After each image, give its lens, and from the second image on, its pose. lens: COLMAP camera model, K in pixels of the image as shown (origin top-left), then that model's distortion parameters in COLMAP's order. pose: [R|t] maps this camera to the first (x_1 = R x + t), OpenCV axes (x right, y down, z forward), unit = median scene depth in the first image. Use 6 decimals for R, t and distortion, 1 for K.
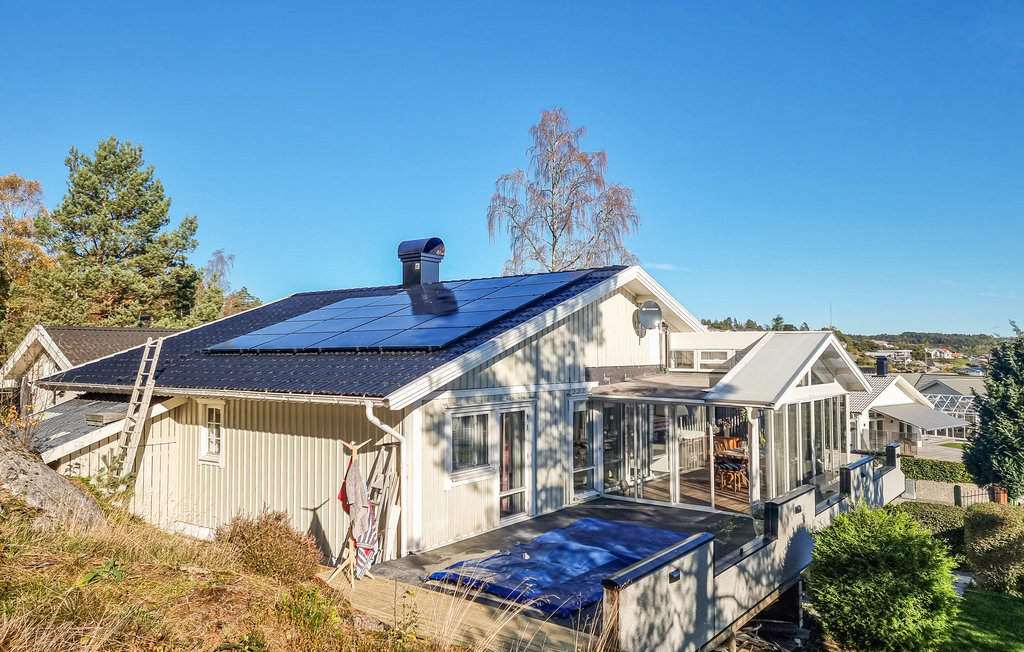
lens RADIAL K [[728.1, 0, 510.4], [0, 728.1, 325.0], [0, 0, 1]] dist [0.094404, -0.087714]
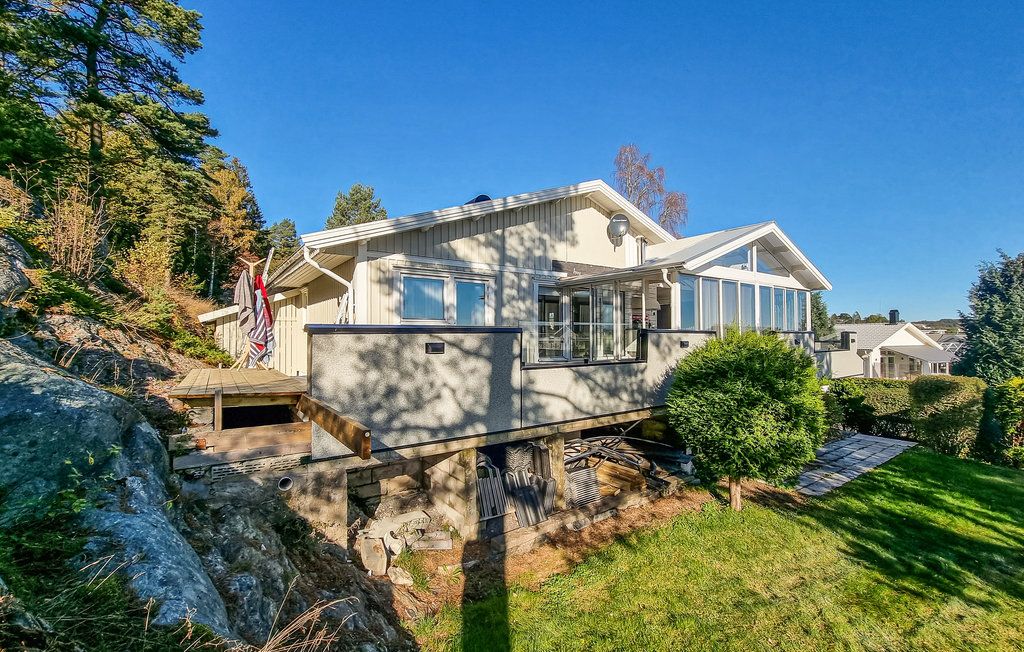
lens RADIAL K [[437.7, 0, 514.3], [0, 437.7, 319.4], [0, 0, 1]] dist [0.000379, 0.000183]
pose [[0.960003, -0.009197, -0.279837, 0.260001], [0.011418, 0.999915, 0.006305, 0.163809], [0.279755, -0.009248, 0.960027, 0.259330]]
